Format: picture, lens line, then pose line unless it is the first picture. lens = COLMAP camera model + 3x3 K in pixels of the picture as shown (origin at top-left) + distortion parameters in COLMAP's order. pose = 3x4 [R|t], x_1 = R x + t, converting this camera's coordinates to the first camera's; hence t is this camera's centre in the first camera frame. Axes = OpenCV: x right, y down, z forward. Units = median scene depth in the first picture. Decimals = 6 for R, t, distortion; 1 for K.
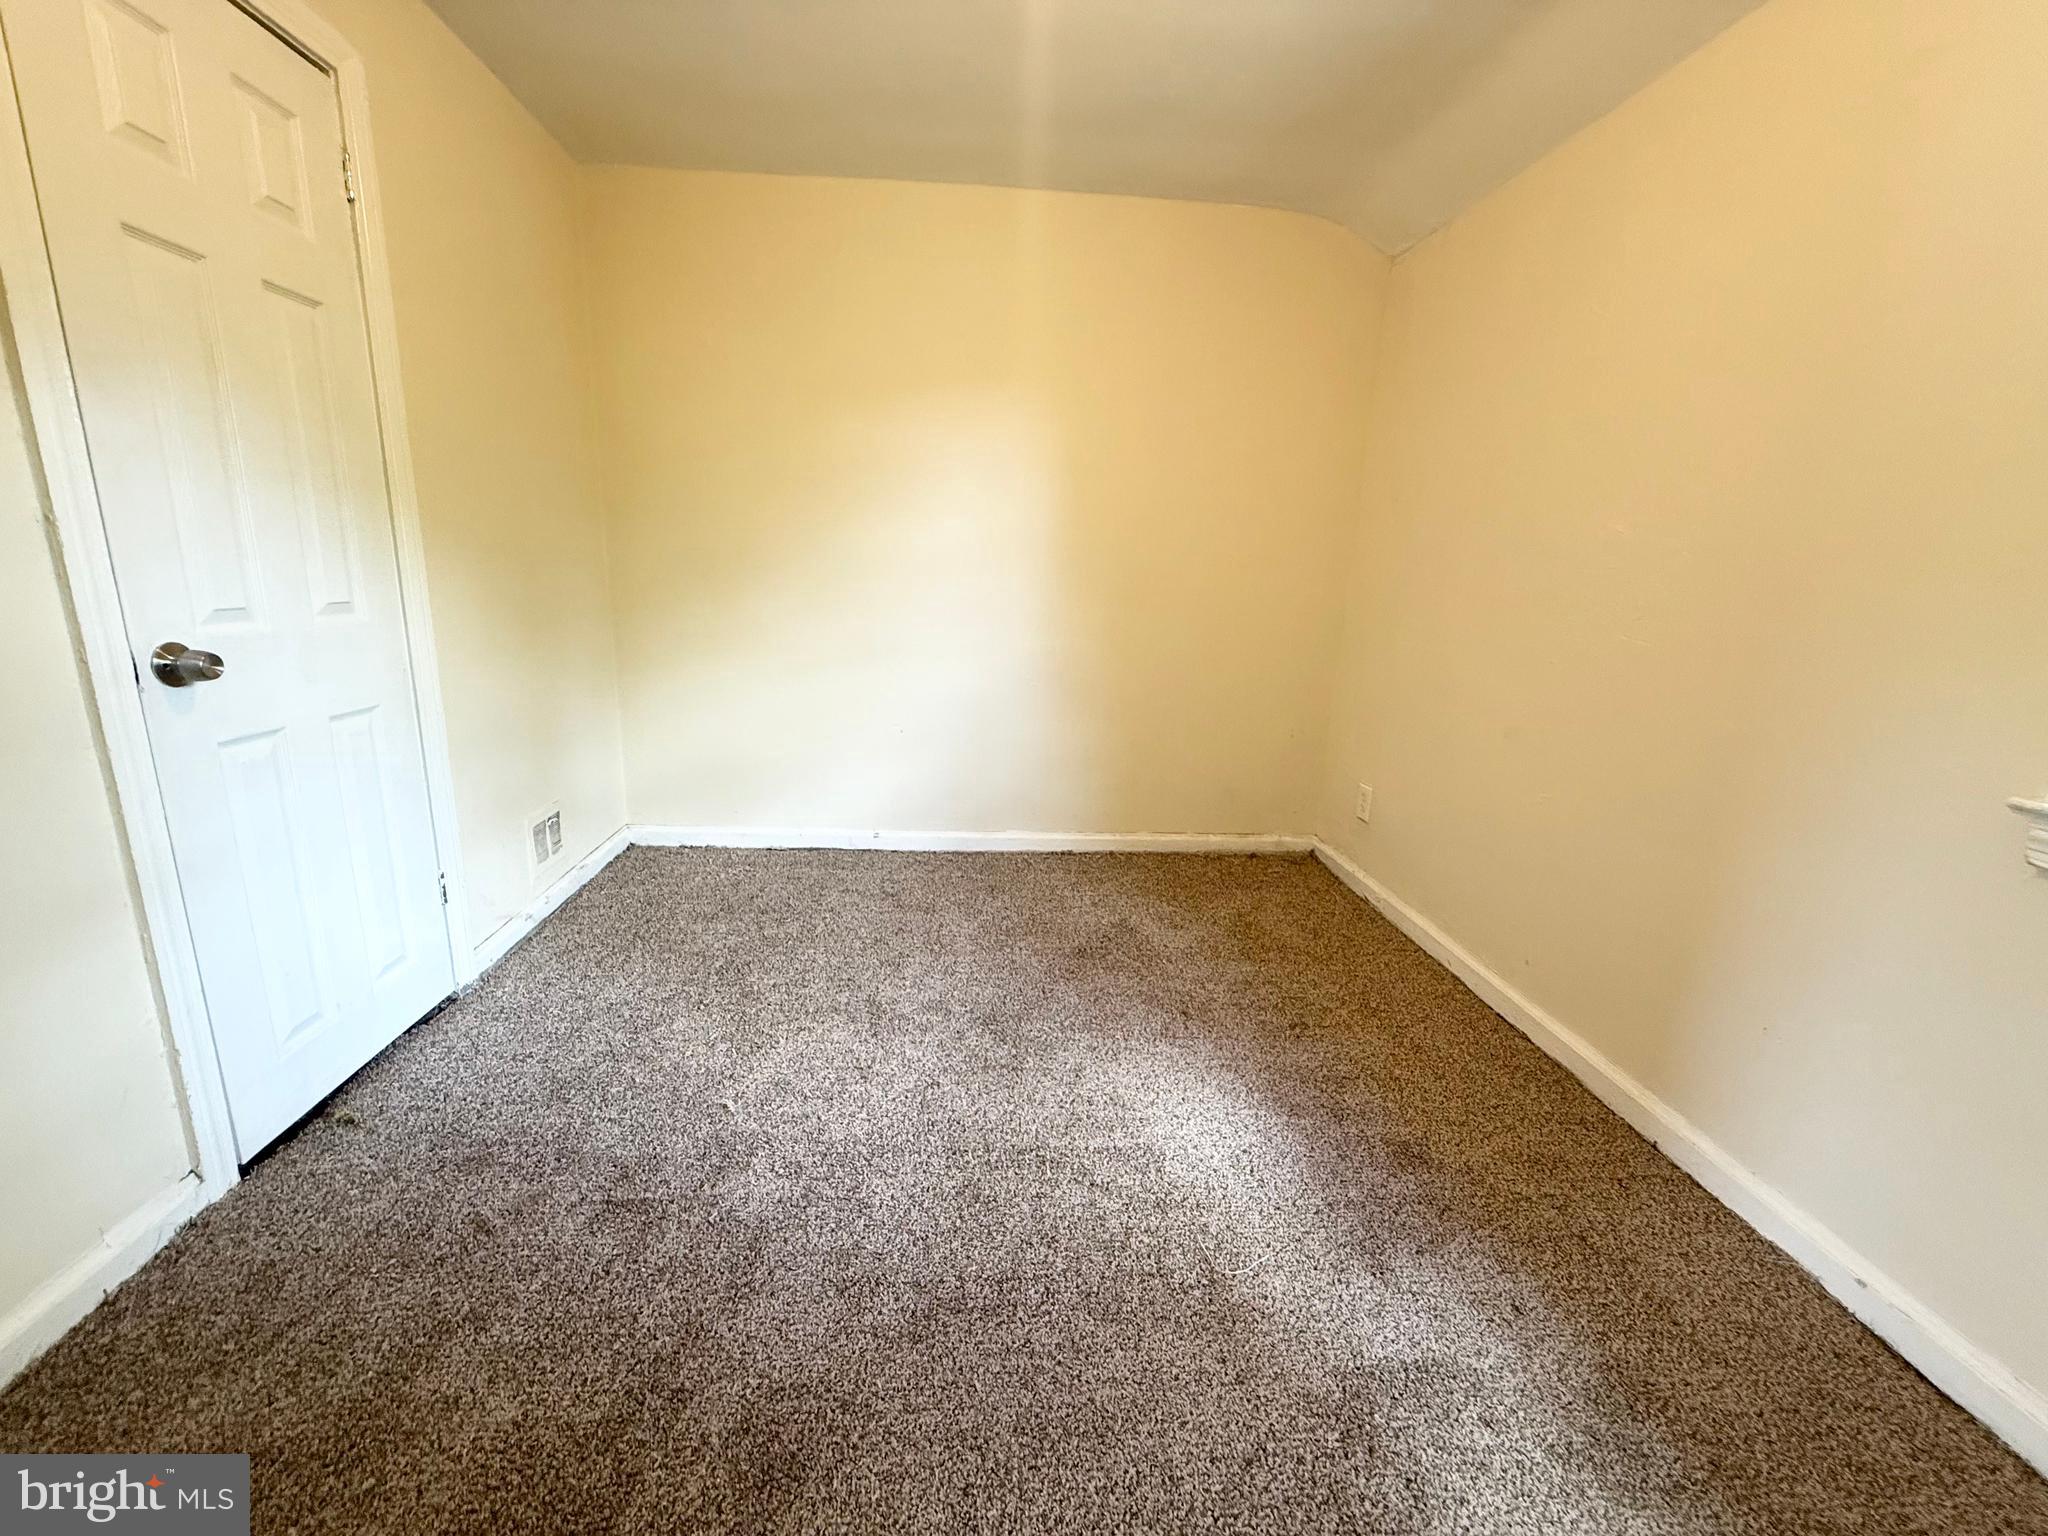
lens RADIAL K [[817.3, 0, 1016.4], [0, 817.3, 766.6], [0, 0, 1]] dist [0.000350, 0.000357]
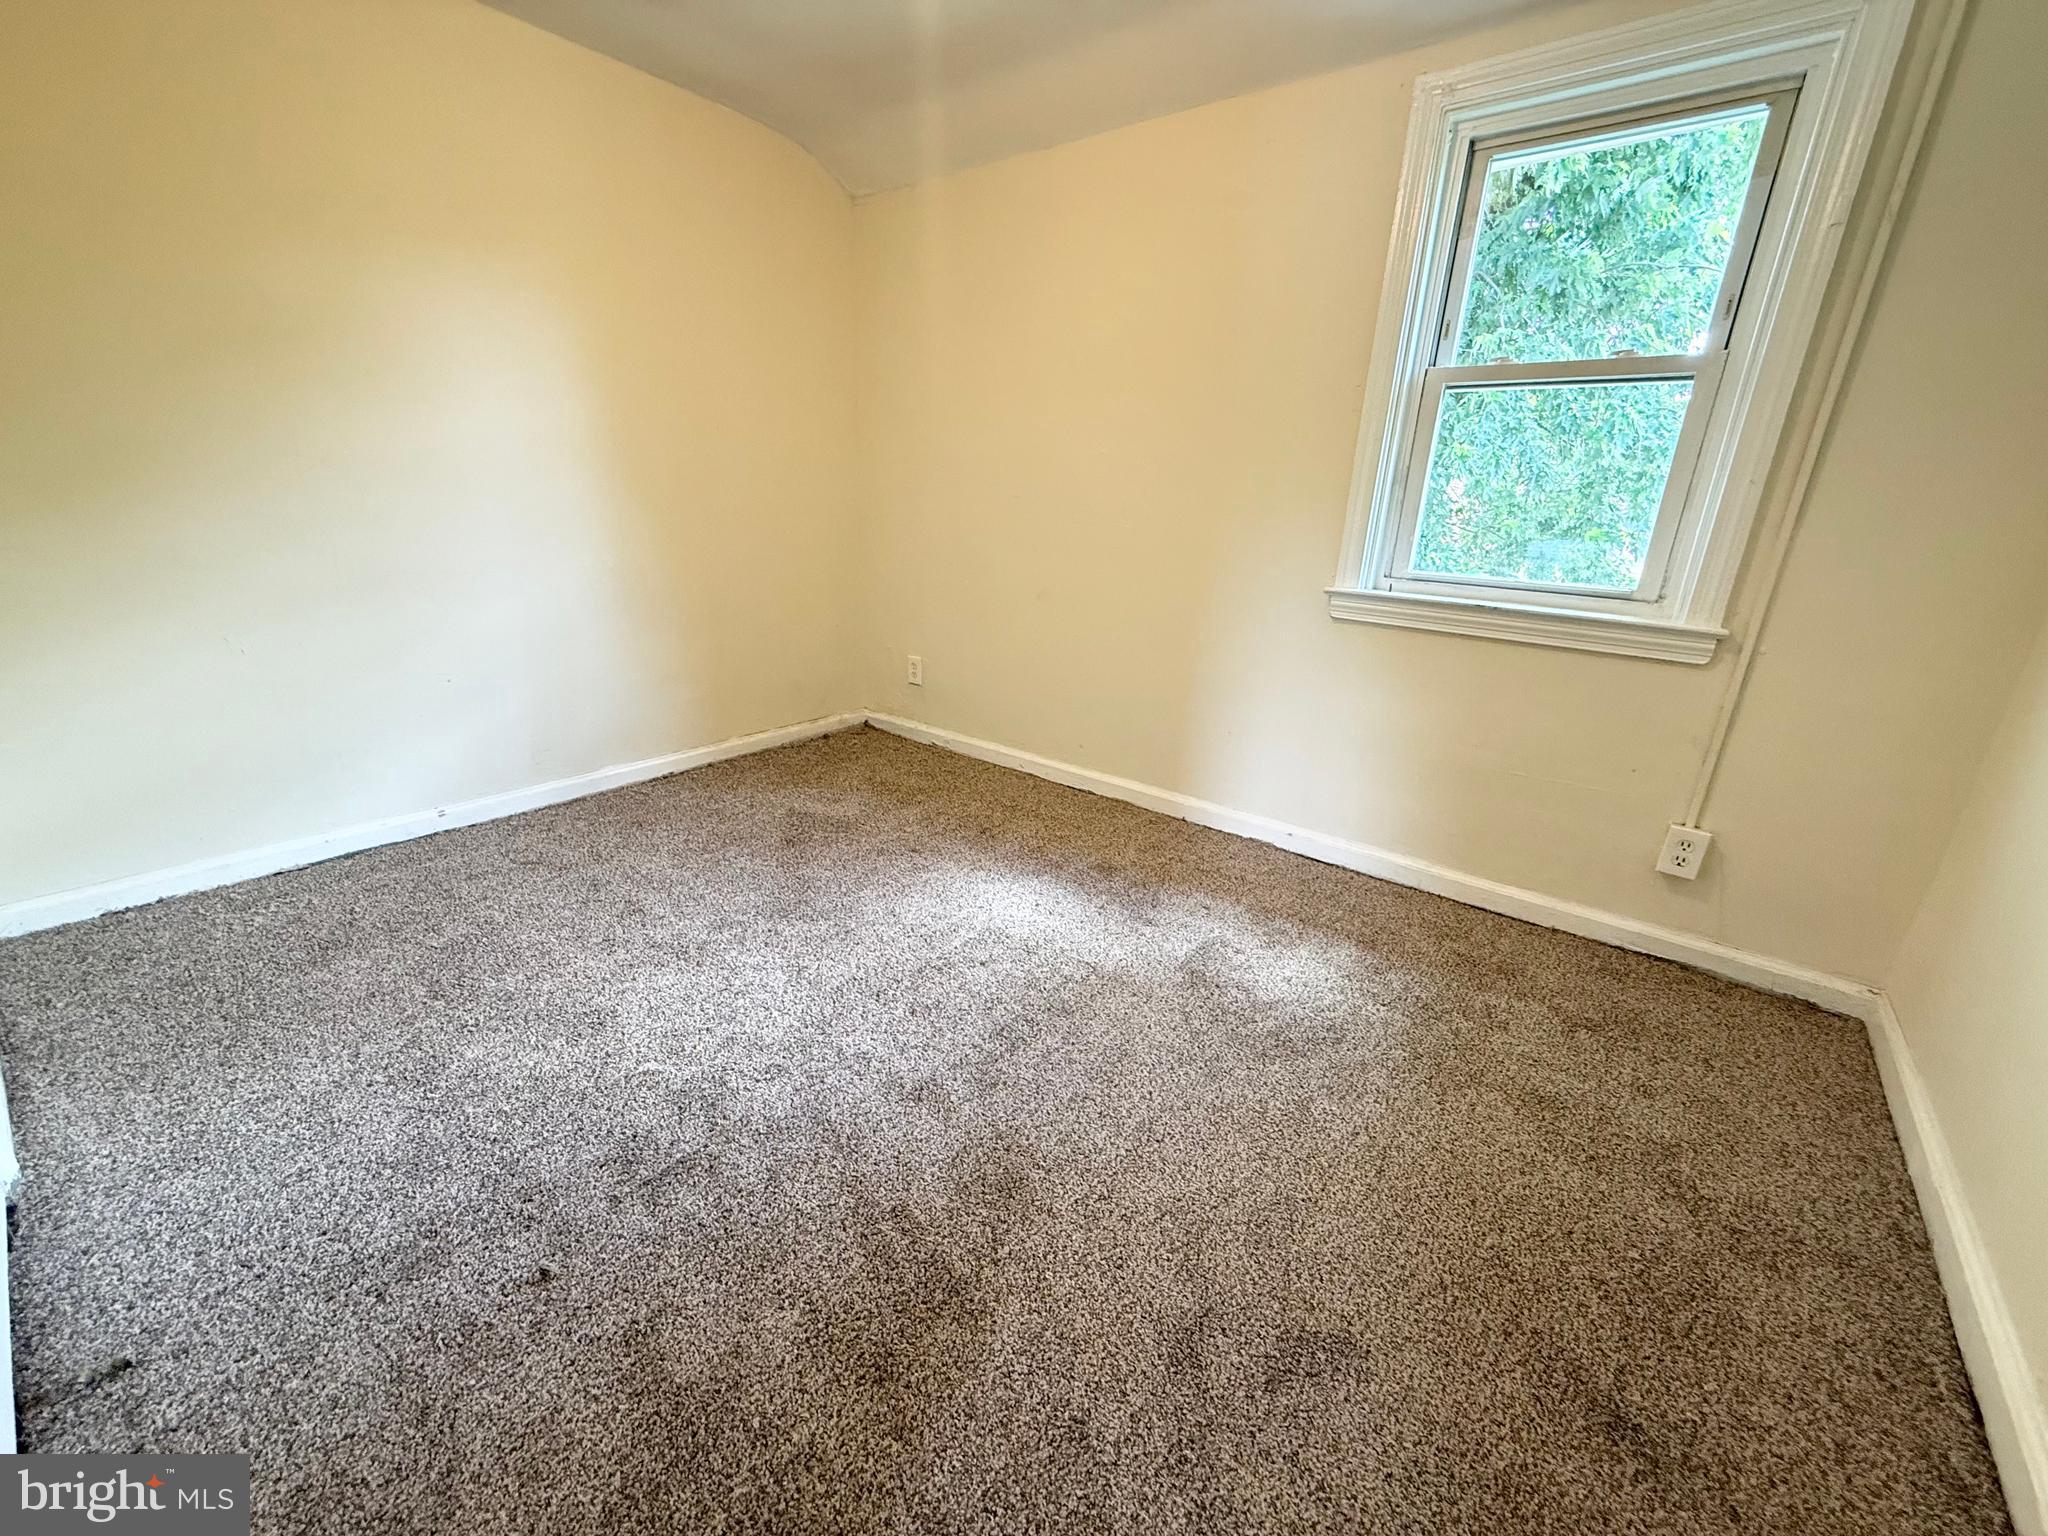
lens RADIAL K [[817.3, 0, 1016.4], [0, 817.3, 766.6], [0, 0, 1]] dist [0.000350, 0.000357]
pose [[0.675964, -0.248656, 0.693717, -0.384101], [0.168867, 0.968571, 0.182630, -0.015052], [-0.717326, -0.006306, 0.696709, 0.024143]]
